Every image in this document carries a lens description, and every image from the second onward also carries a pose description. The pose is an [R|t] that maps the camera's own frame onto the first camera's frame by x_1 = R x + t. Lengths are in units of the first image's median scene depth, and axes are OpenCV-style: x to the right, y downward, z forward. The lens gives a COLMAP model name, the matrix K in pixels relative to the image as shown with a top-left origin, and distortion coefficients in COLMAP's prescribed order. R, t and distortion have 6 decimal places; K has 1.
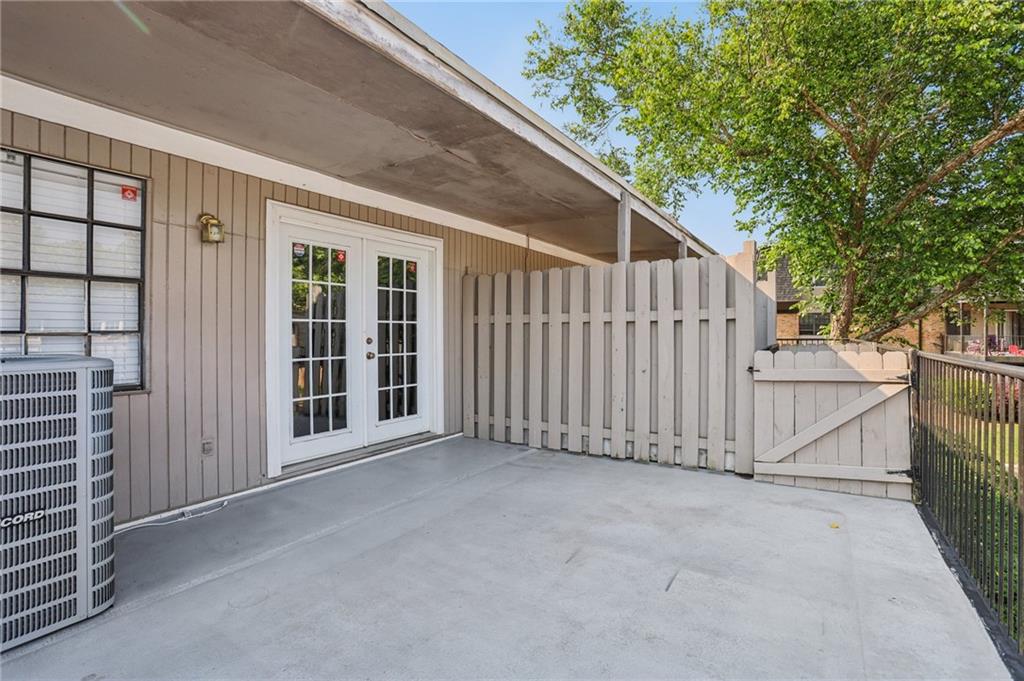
lens RADIAL K [[476.4, 0, 509.8], [0, 476.4, 330.6], [0, 0, 1]] dist [-0.036792, -0.000060]
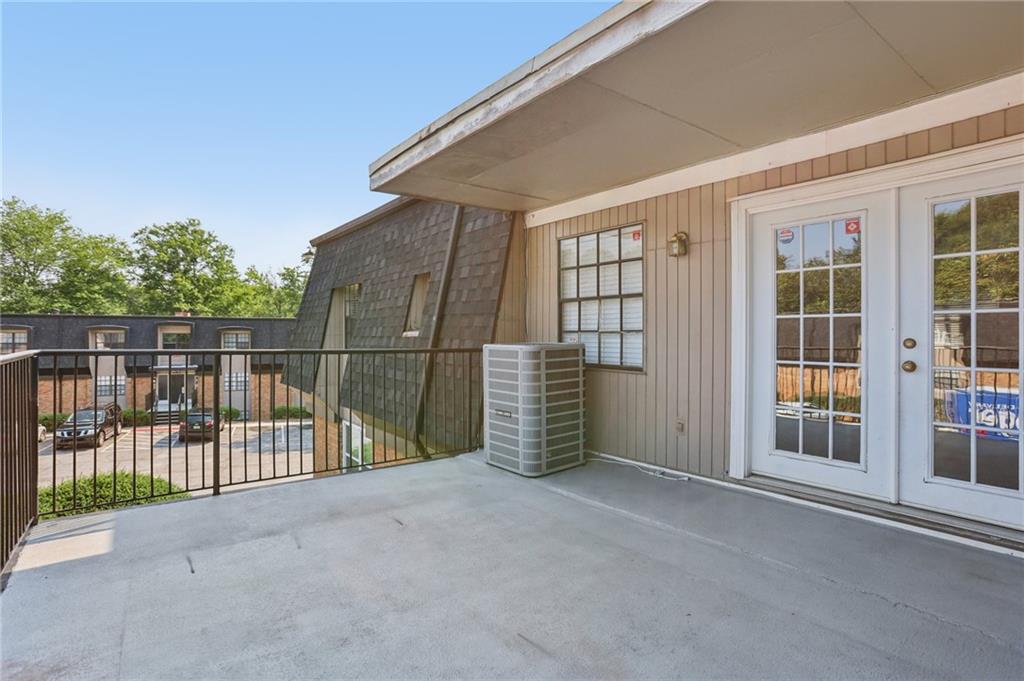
lens RADIAL K [[478.7, 0, 493.8], [0, 478.7, 322.2], [0, 0, 1]] dist [-0.069246, 0.023406]
pose [[-0.311501, -0.021103, -0.950012, 0.734883], [0.003628, 0.999720, -0.023397, 0.009644], [0.950239, -0.010735, -0.311337, 1.035812]]
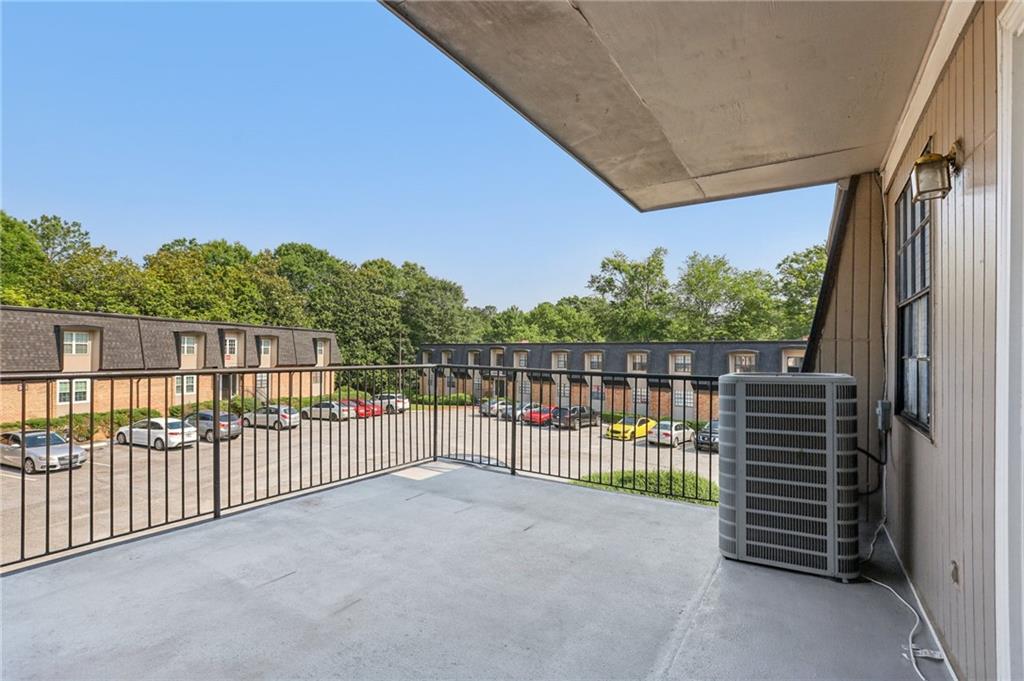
lens RADIAL K [[482.0, 0, 505.8], [0, 482.0, 338.2], [0, 0, 1]] dist [-0.072462, 0.030121]
pose [[-0.999335, -0.008165, -0.035525, -0.112903], [-0.006841, 0.999283, -0.037248, 0.006667], [0.035804, -0.036980, -0.998674, 1.691706]]
